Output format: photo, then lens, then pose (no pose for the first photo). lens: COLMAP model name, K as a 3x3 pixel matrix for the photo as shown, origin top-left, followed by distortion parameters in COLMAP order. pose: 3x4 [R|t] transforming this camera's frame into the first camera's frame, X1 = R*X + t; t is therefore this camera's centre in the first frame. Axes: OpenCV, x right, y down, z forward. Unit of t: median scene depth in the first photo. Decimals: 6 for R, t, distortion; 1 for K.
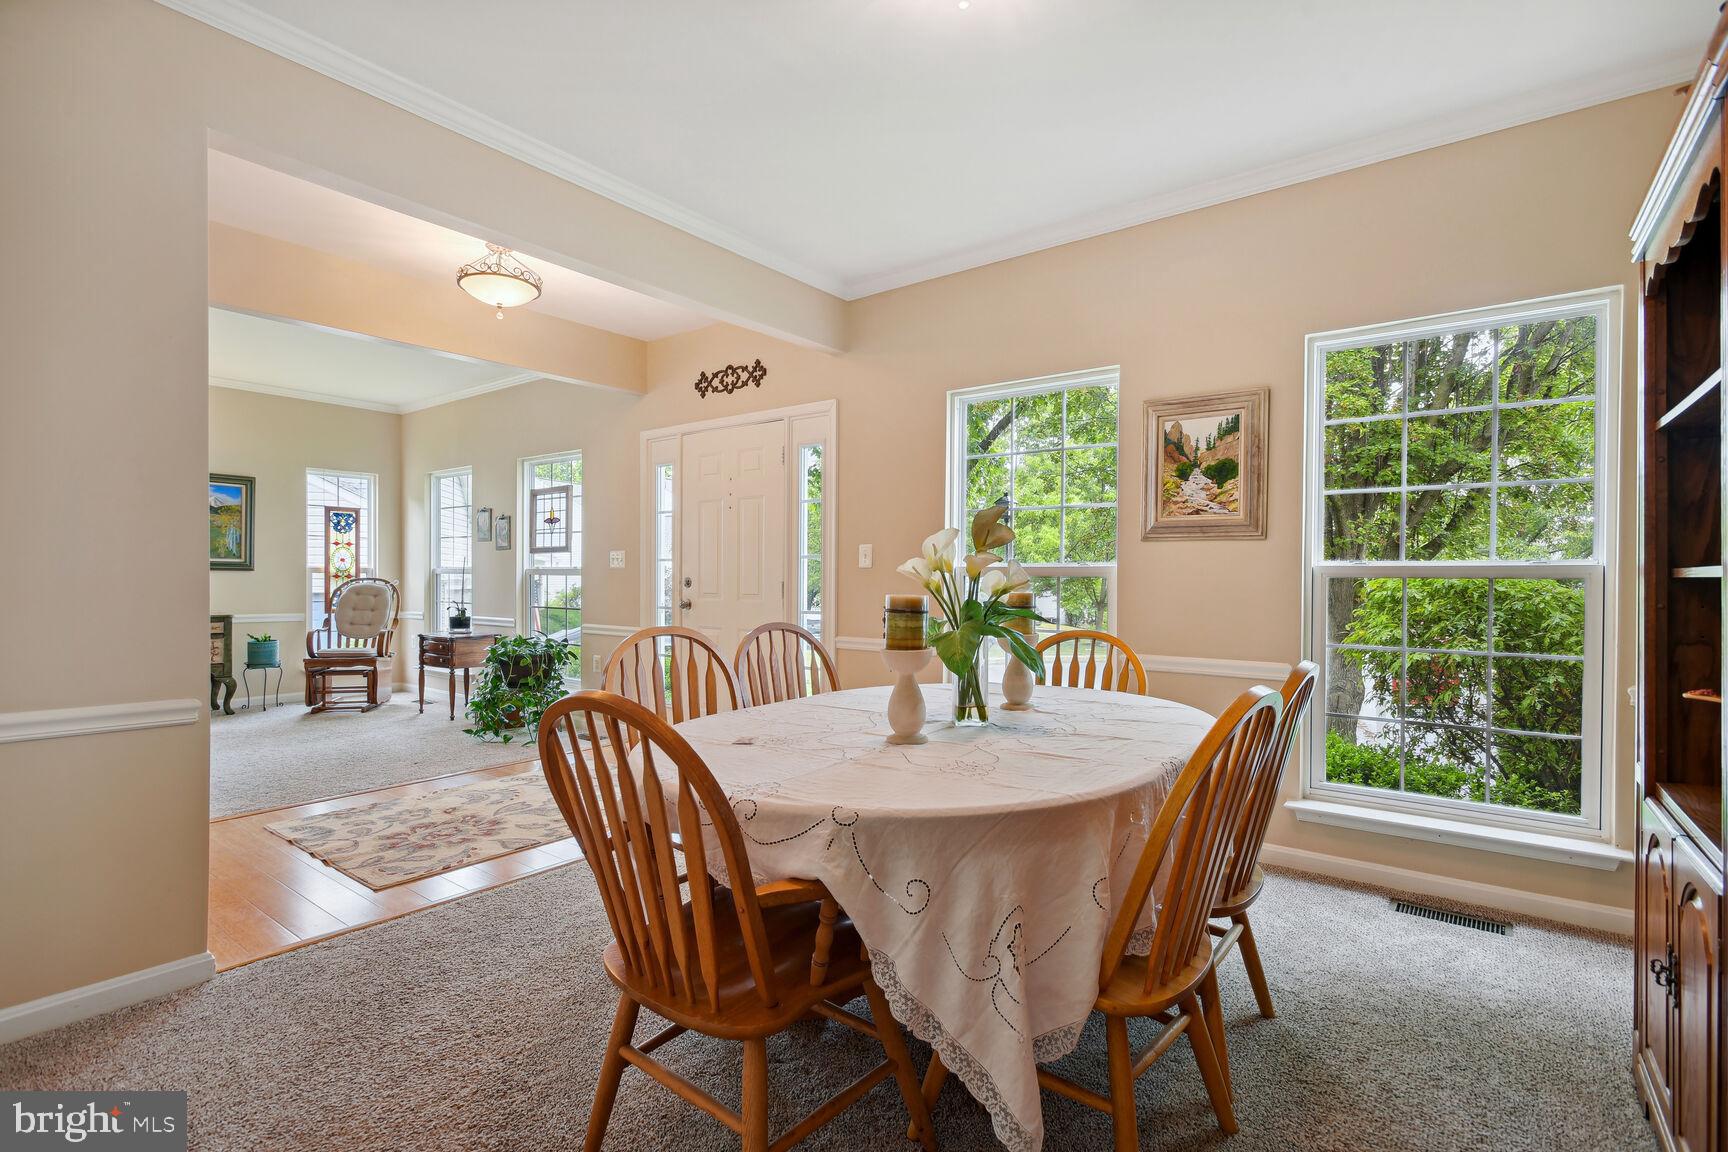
lens RADIAL K [[813.8, 0, 864.0], [0, 813.8, 576.0], [0, 0, 1]] dist [-0.001829, 0.000850]
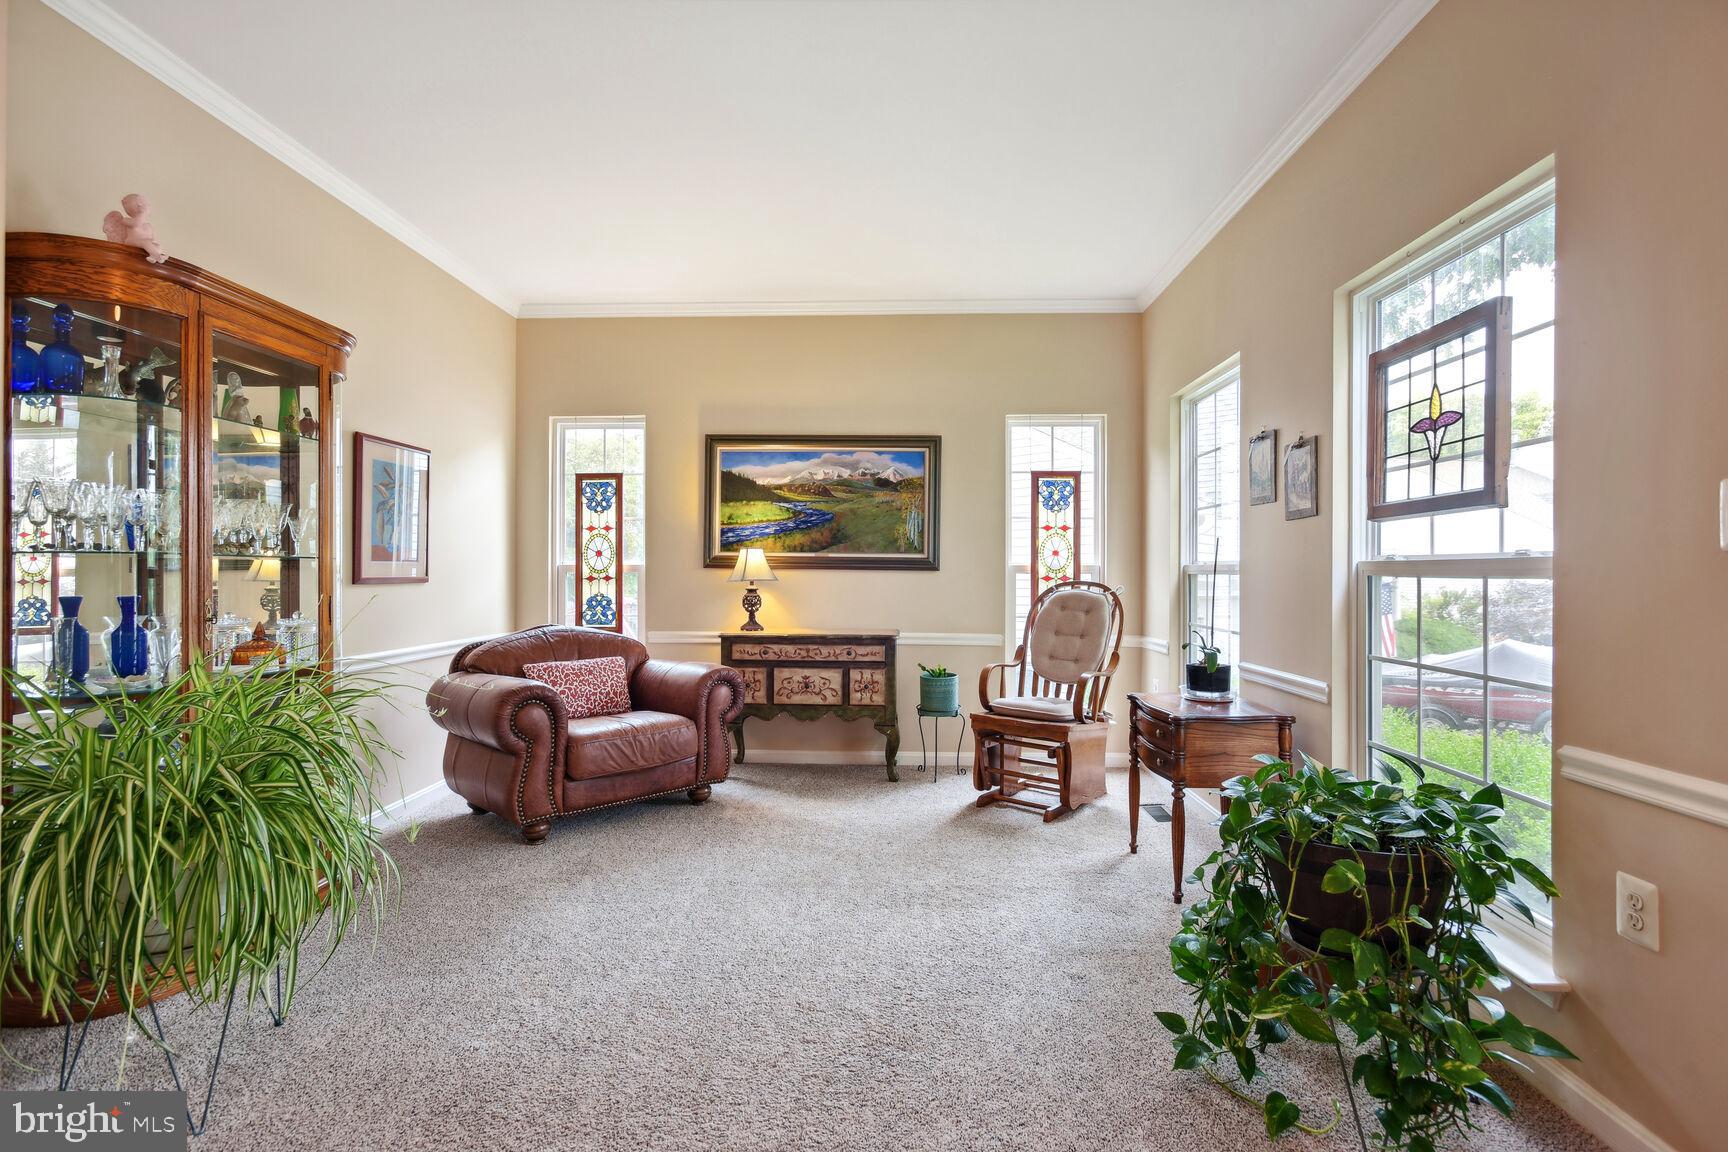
lens RADIAL K [[813.8, 0, 864.0], [0, 813.8, 576.0], [0, 0, 1]] dist [-0.001829, 0.000850]
pose [[0.575557, 0.000219, -0.817762, -0.227716], [-0.000456, 1.000000, -0.000053, -0.001819], [0.817762, 0.000404, 0.575557, 0.569339]]
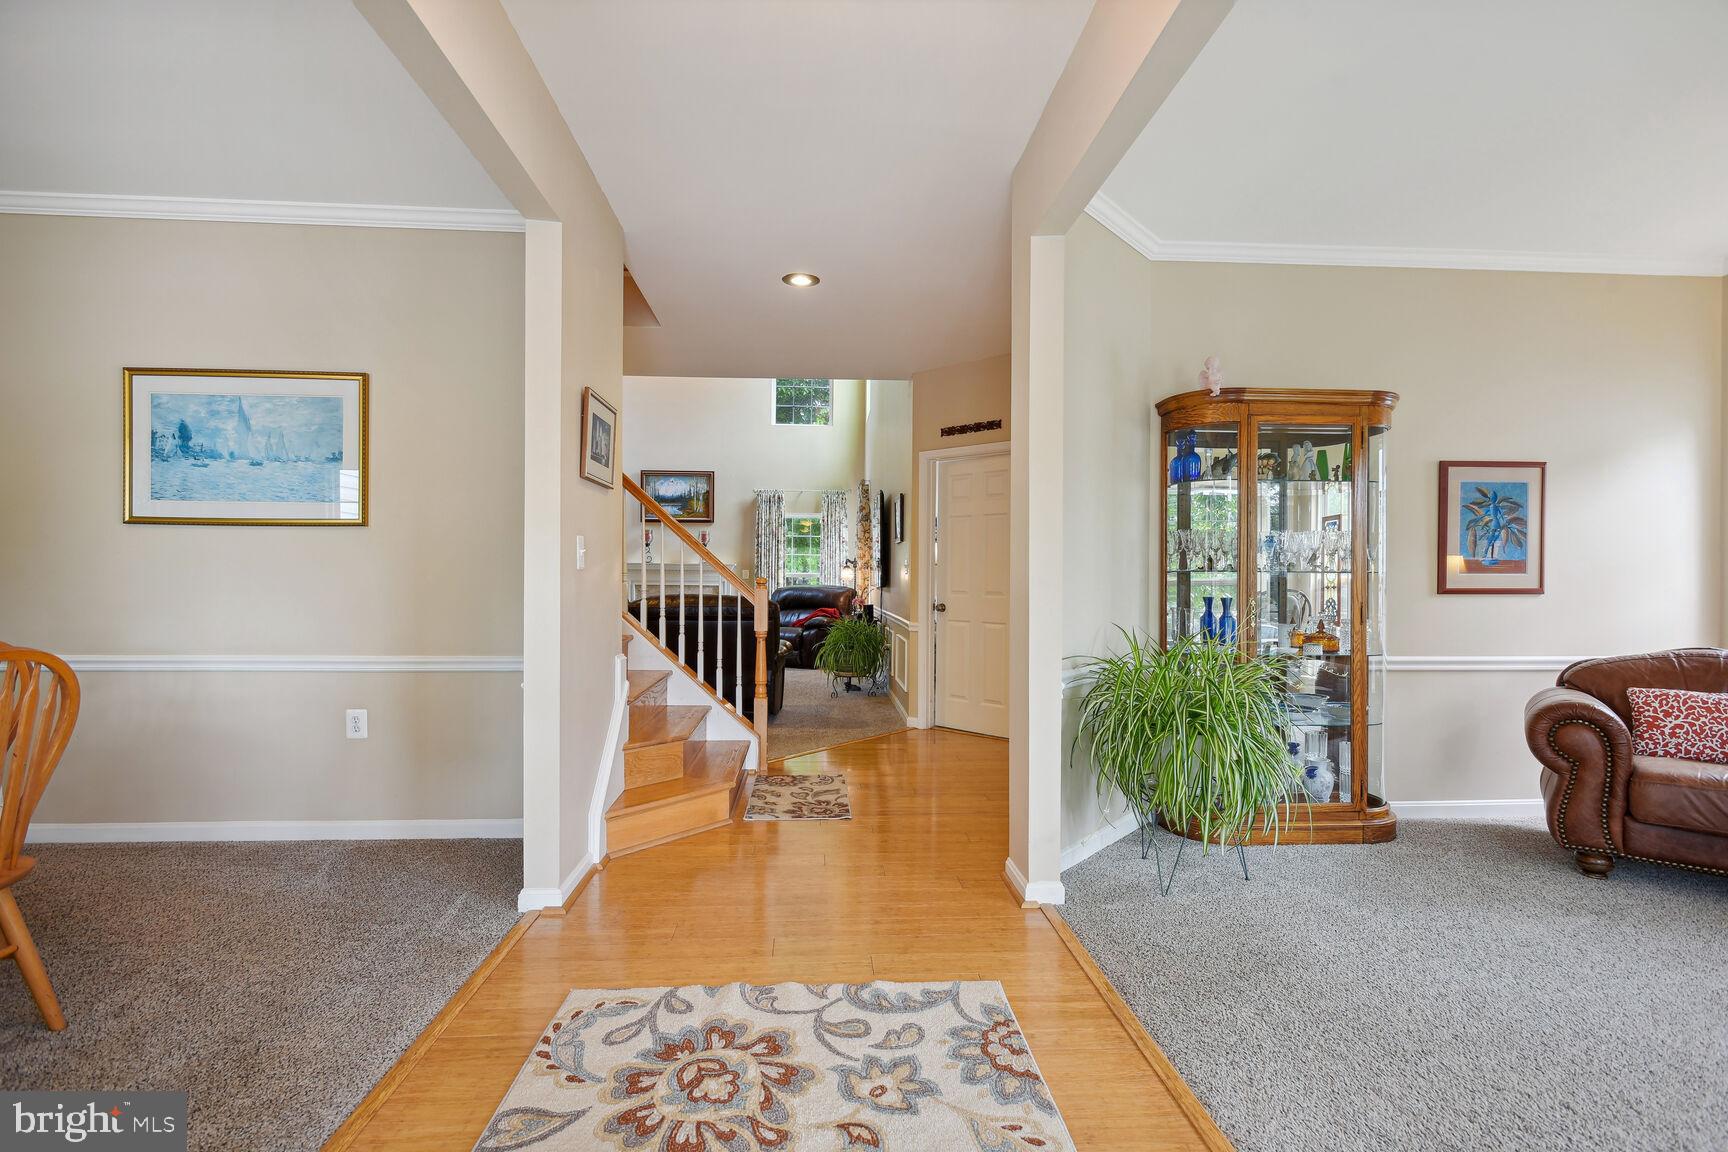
lens RADIAL K [[813.8, 0, 864.0], [0, 813.8, 576.0], [0, 0, 1]] dist [-0.001829, 0.000850]
pose [[-0.756971, -0.010948, -0.653357, -0.132573], [-0.010809, 0.999933, -0.004233, -0.002422], [0.653359, 0.003858, -0.757038, 0.772632]]
